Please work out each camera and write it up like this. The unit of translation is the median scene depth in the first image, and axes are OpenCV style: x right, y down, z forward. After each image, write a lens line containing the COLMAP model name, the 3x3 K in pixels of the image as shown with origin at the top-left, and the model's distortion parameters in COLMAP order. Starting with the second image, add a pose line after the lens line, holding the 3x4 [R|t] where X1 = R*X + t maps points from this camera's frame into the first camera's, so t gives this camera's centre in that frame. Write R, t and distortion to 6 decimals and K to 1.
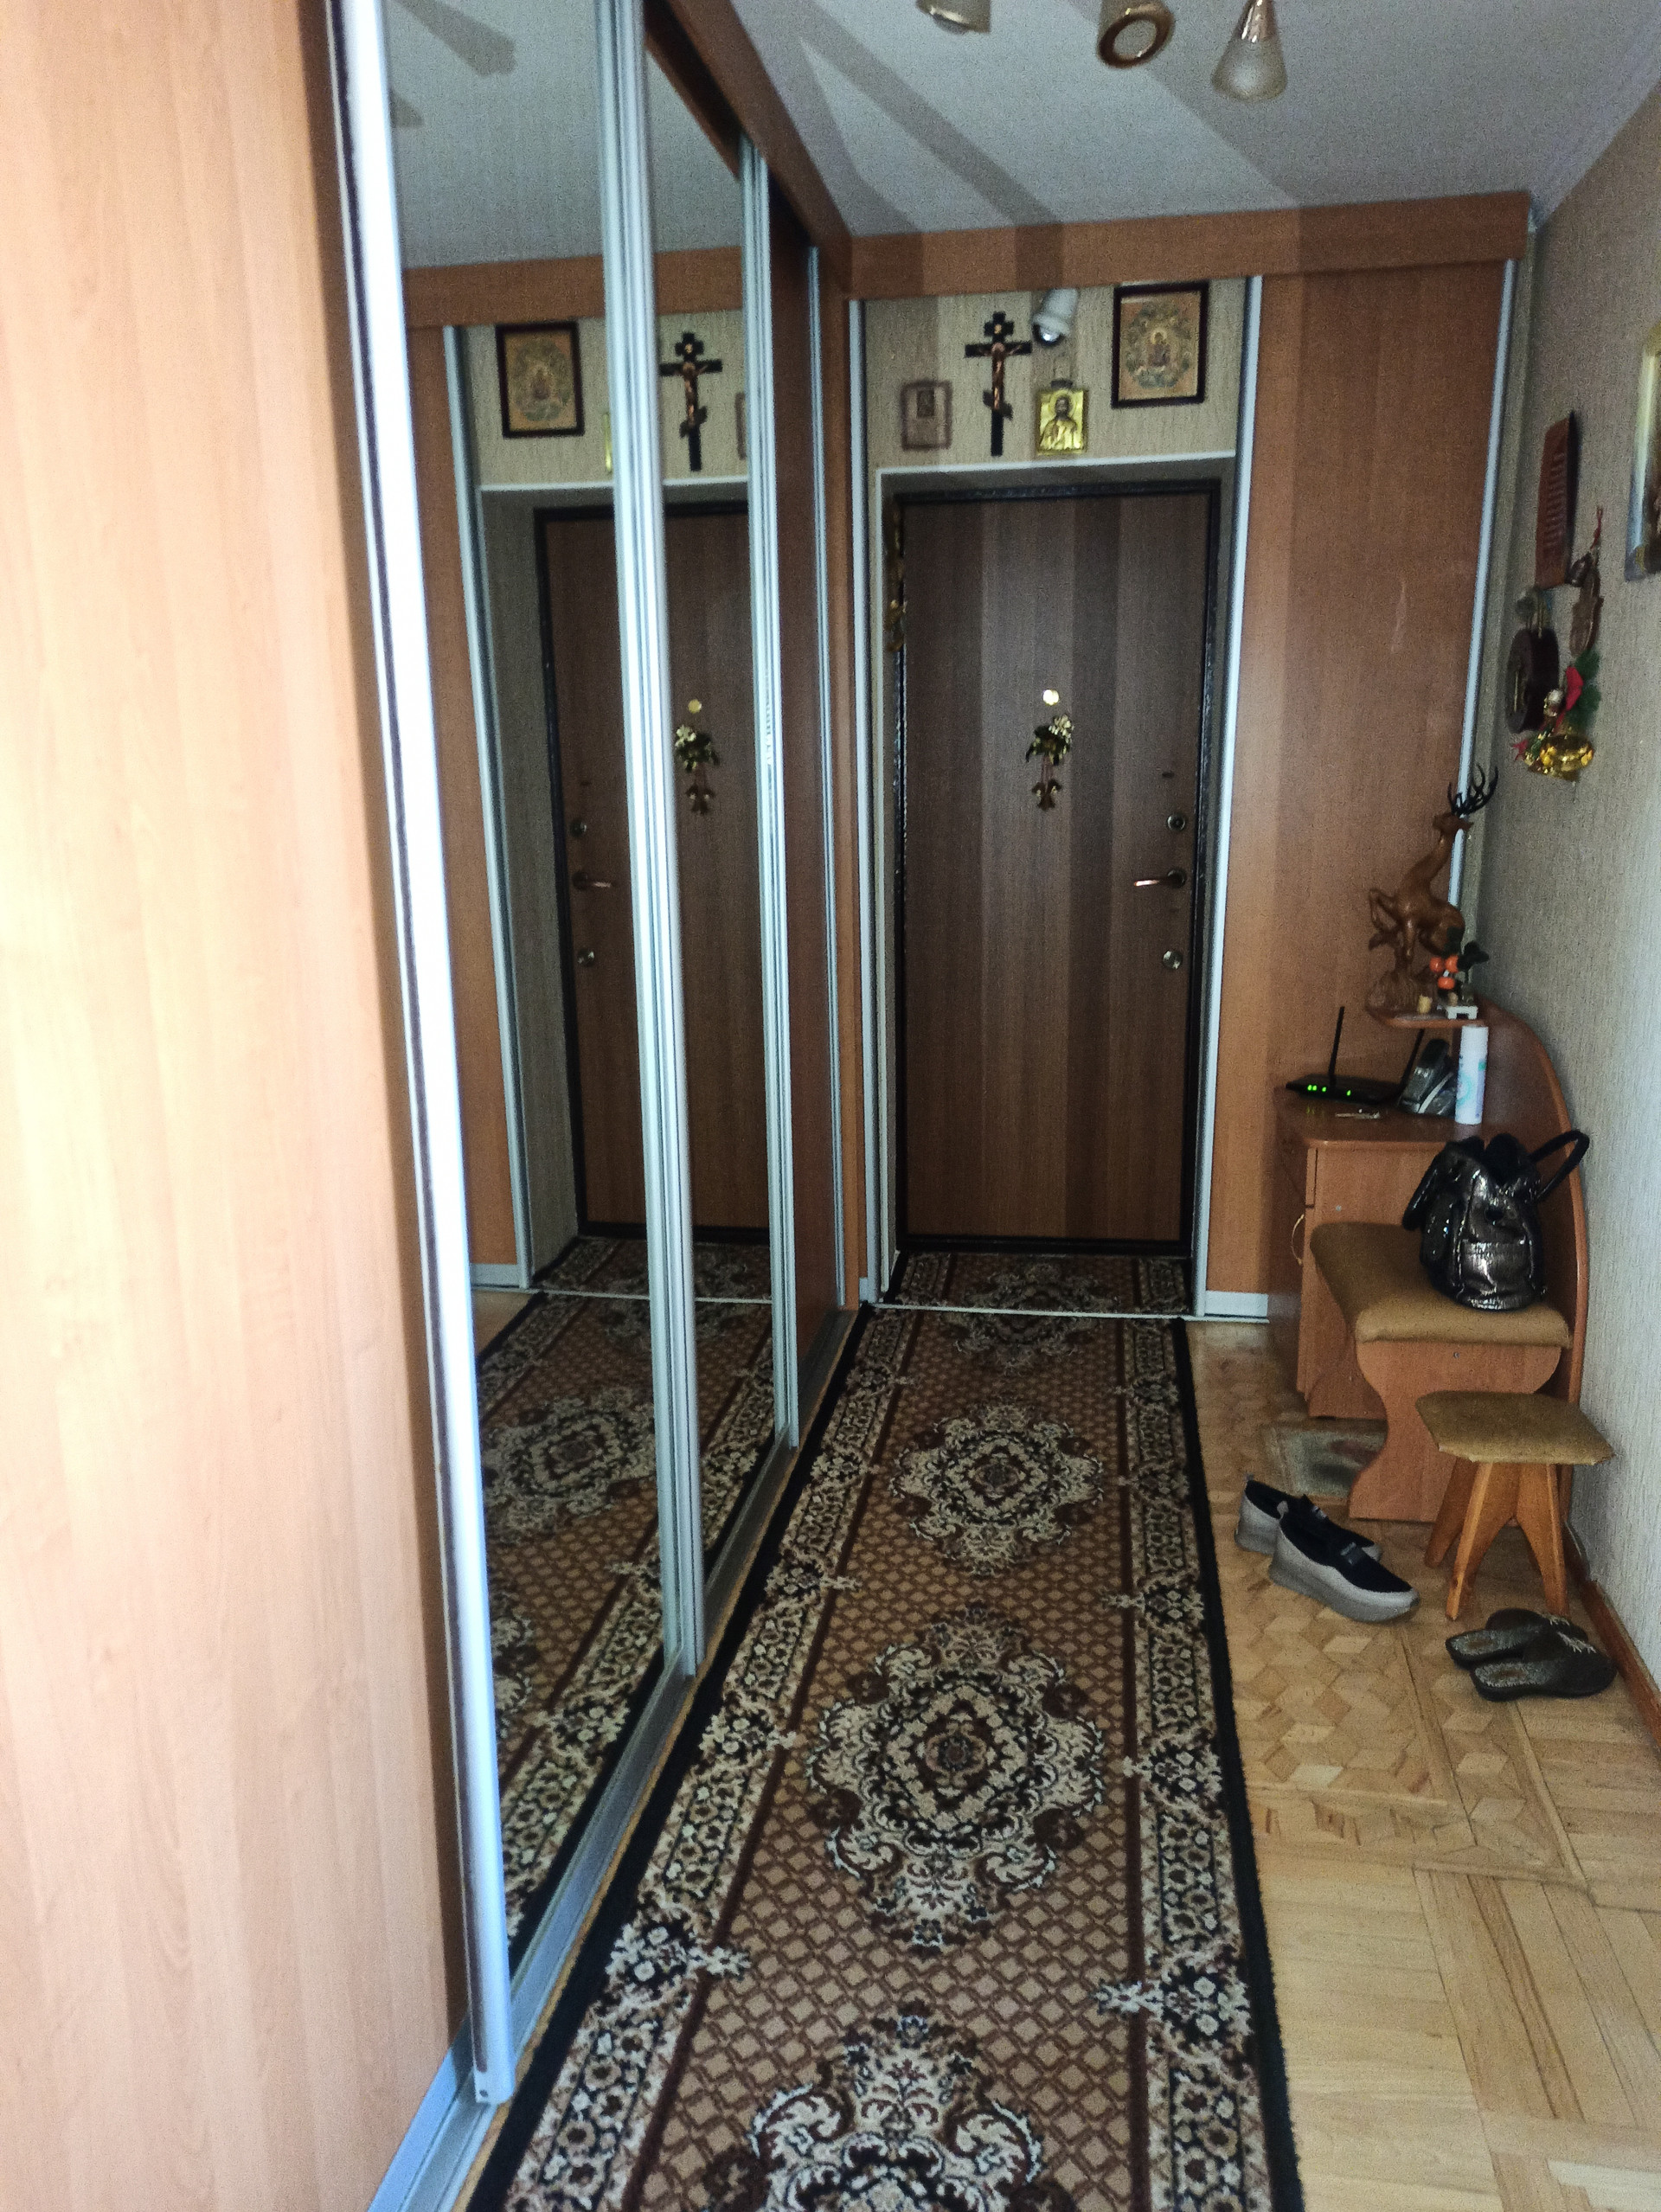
lens RADIAL K [[1619.2, 0, 826.3], [0, 1619.2, 1104.8], [0, 0, 1]] dist [0.058688, -0.052448]
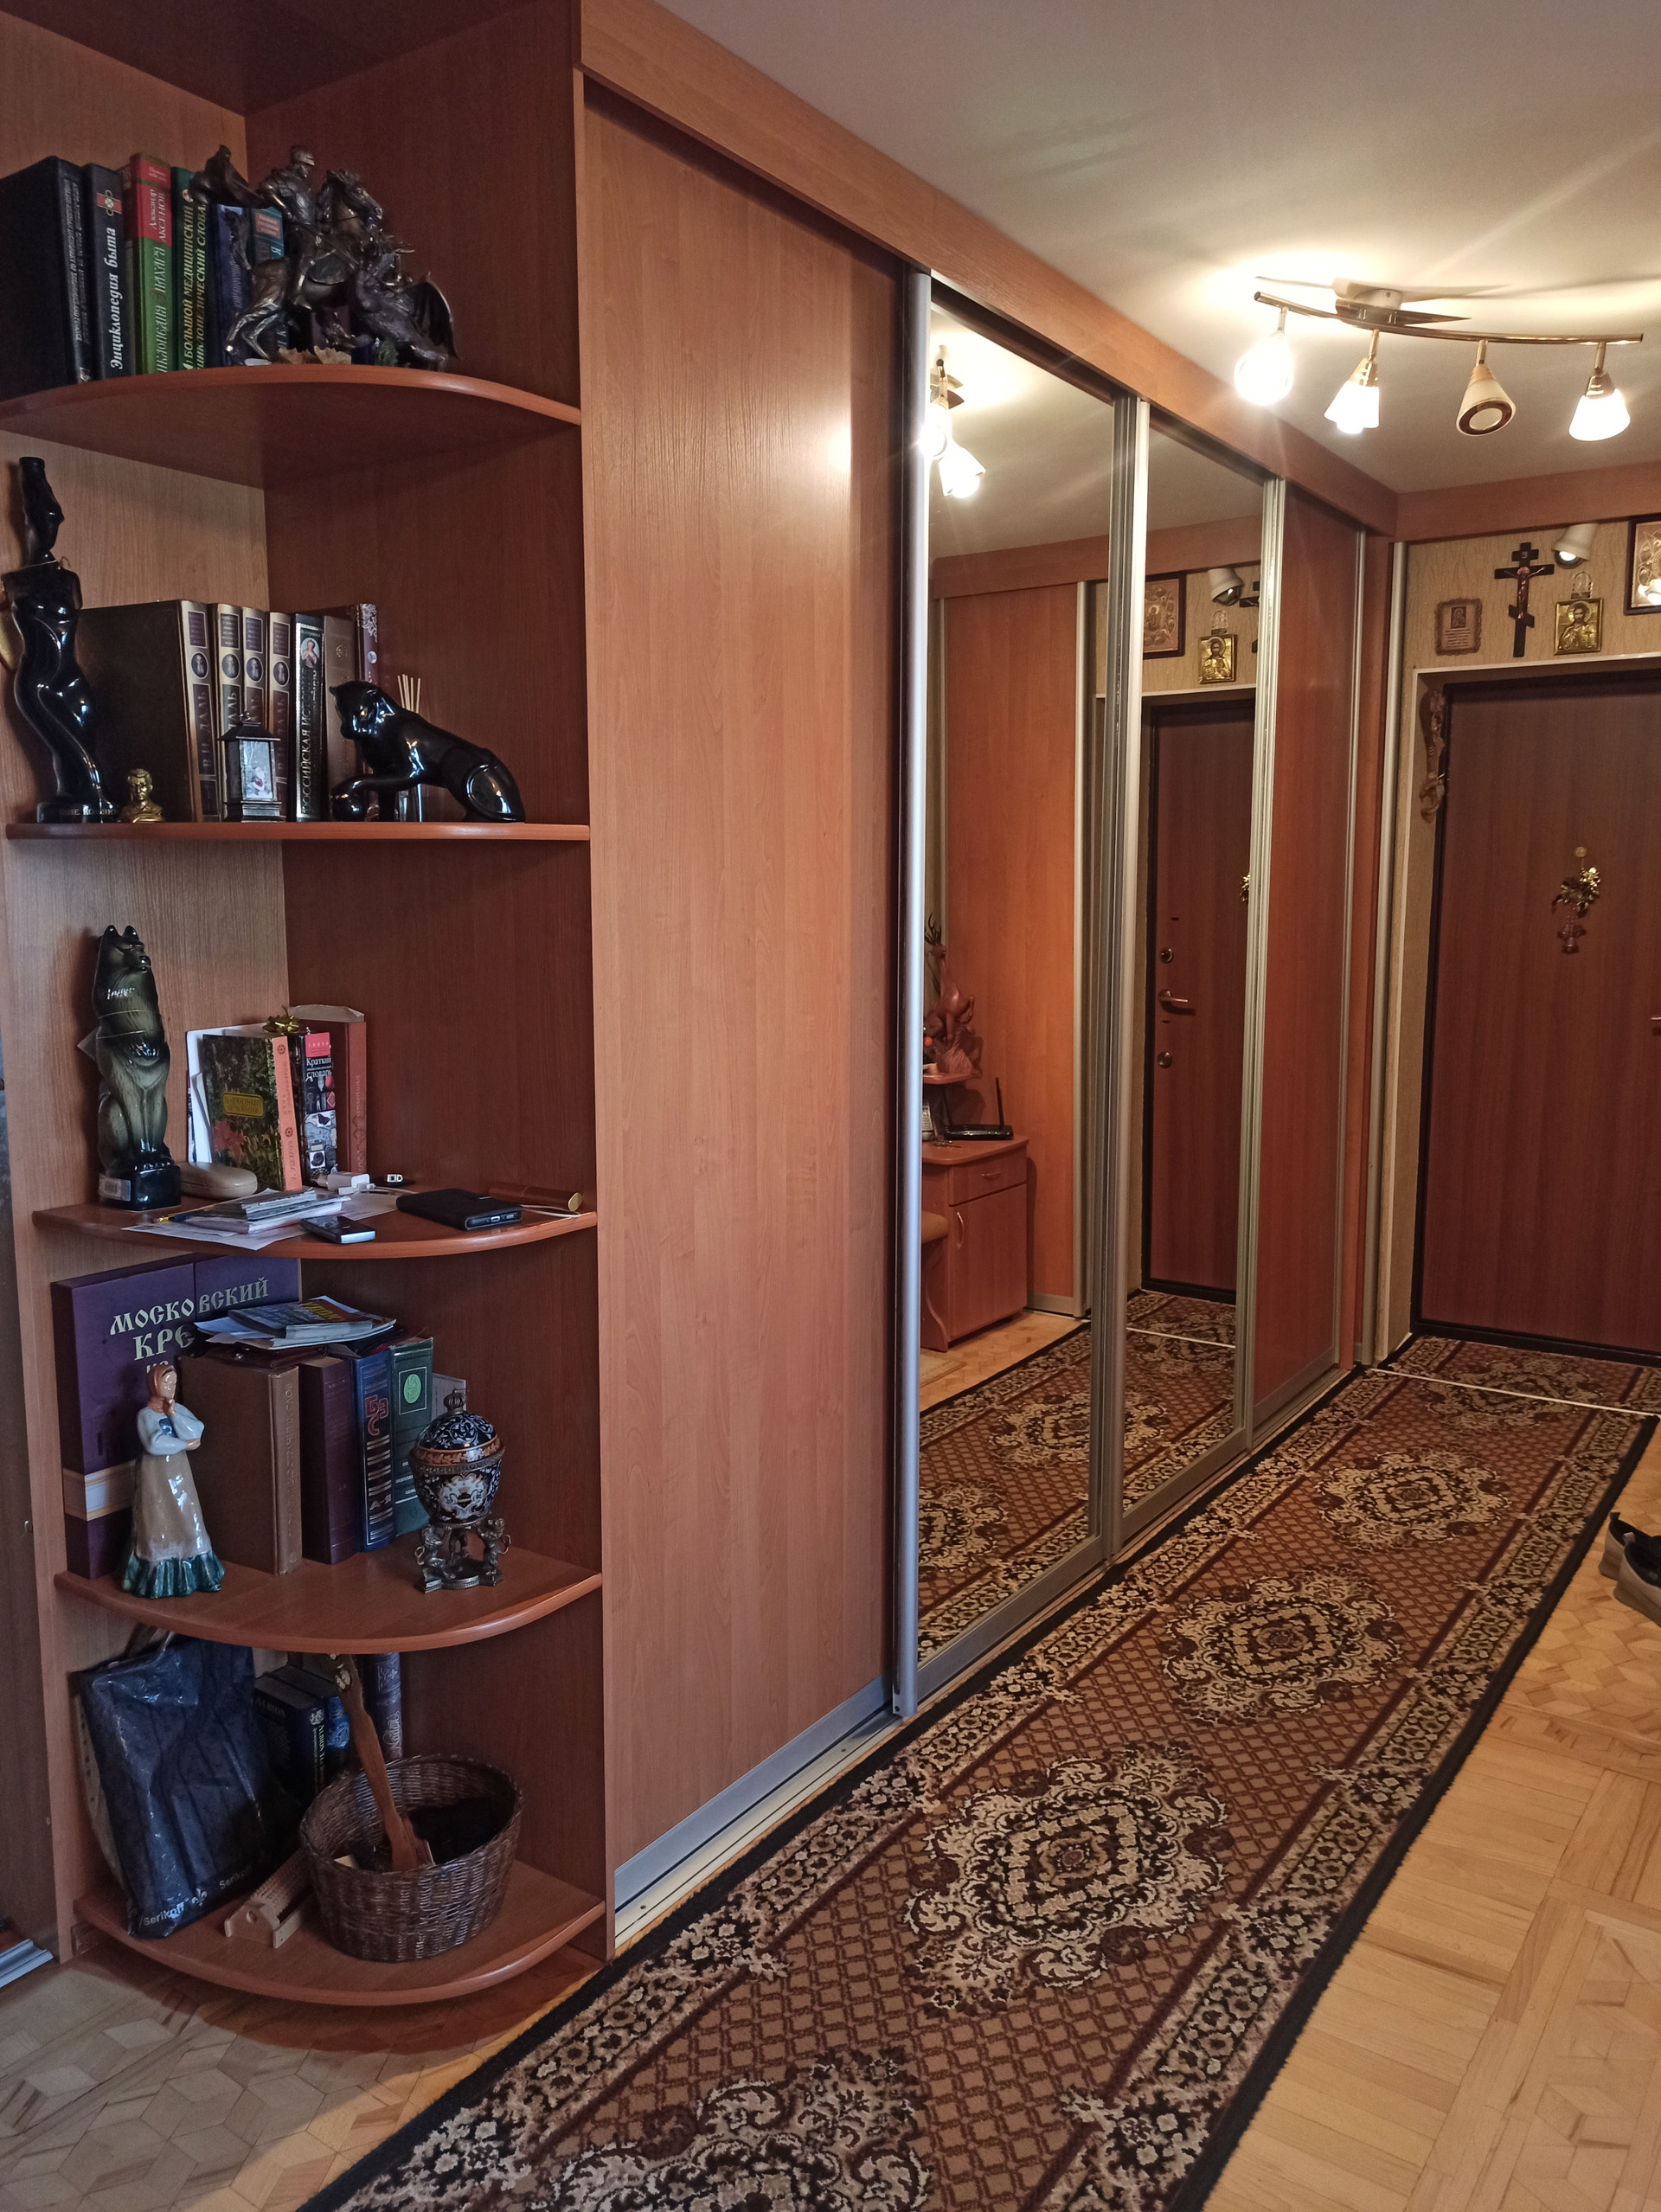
lens RADIAL K [[1619.2, 0, 828.6], [0, 1619.2, 1112.9], [0, 0, 1]] dist [0.058688, -0.052448]
pose [[0.906835, 0.074709, -0.414813, 0.188993], [-0.104598, 0.993268, -0.049775, 0.051120], [0.408301, 0.088526, 0.908544, -0.294414]]
